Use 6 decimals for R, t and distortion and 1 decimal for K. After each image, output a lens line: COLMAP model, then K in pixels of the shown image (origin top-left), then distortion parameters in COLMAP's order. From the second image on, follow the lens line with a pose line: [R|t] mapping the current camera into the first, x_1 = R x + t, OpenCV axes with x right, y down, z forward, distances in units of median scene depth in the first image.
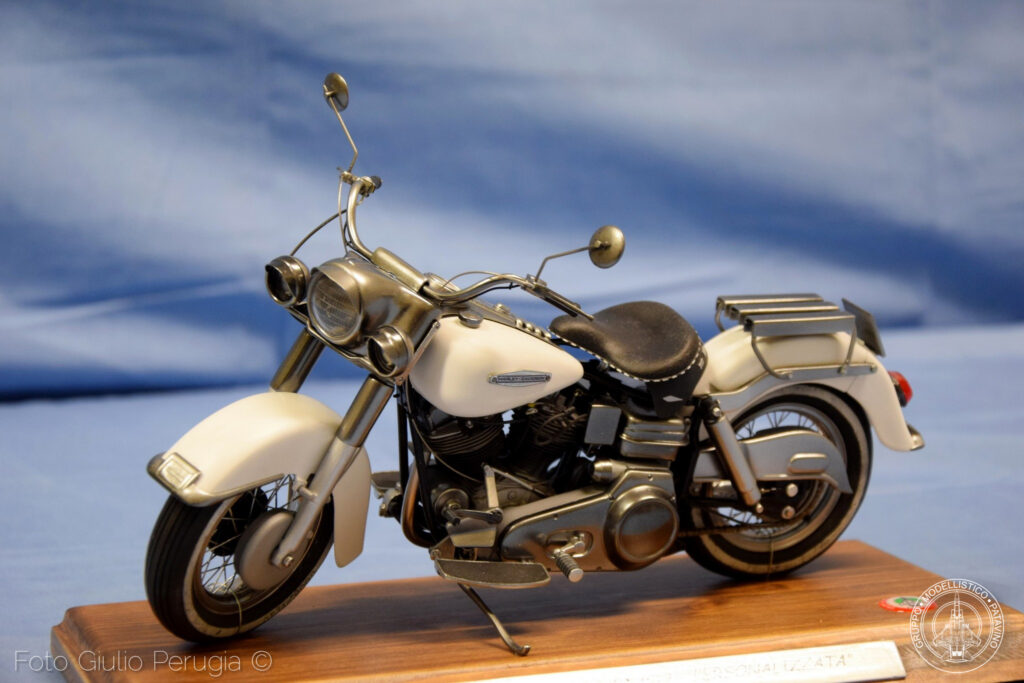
lens RADIAL K [[2545.9, 0, 512.0], [0, 2545.9, 341.5], [0, 0, 1]] dist [0.023449, -0.086958]
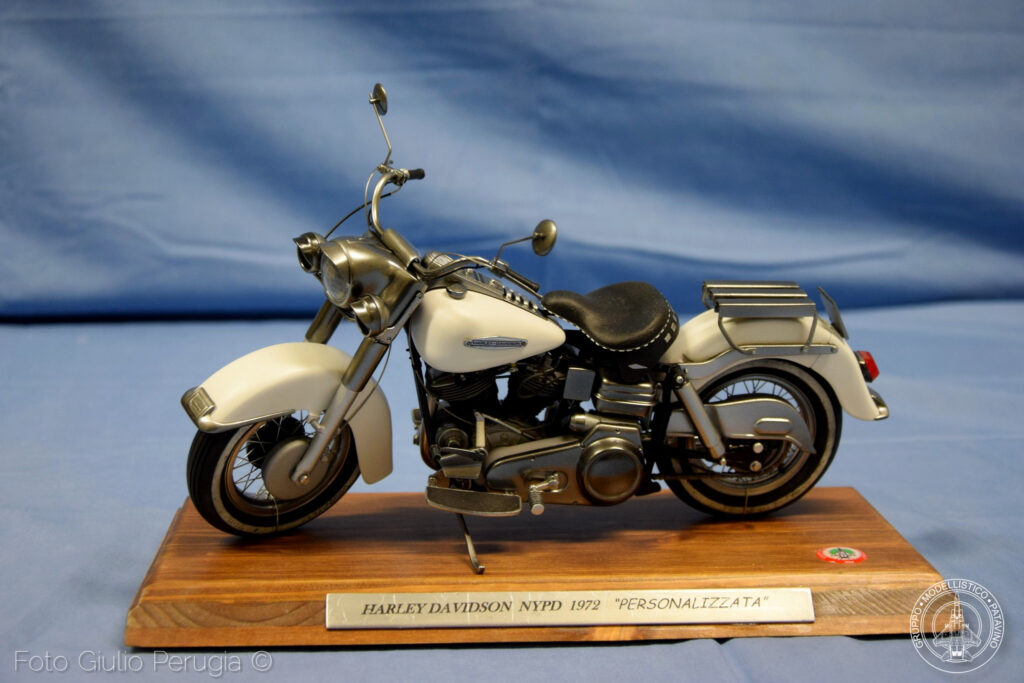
lens RADIAL K [[1682.7, 0, 512.0], [0, 1682.7, 341.5], [0, 0, 1]] dist [-0.012132, 0.094791]
pose [[0.962851, 0.061800, -0.262868, 0.211123], [-0.049375, 0.997340, 0.053619, -0.028079], [0.265482, -0.038648, 0.963341, 0.231660]]
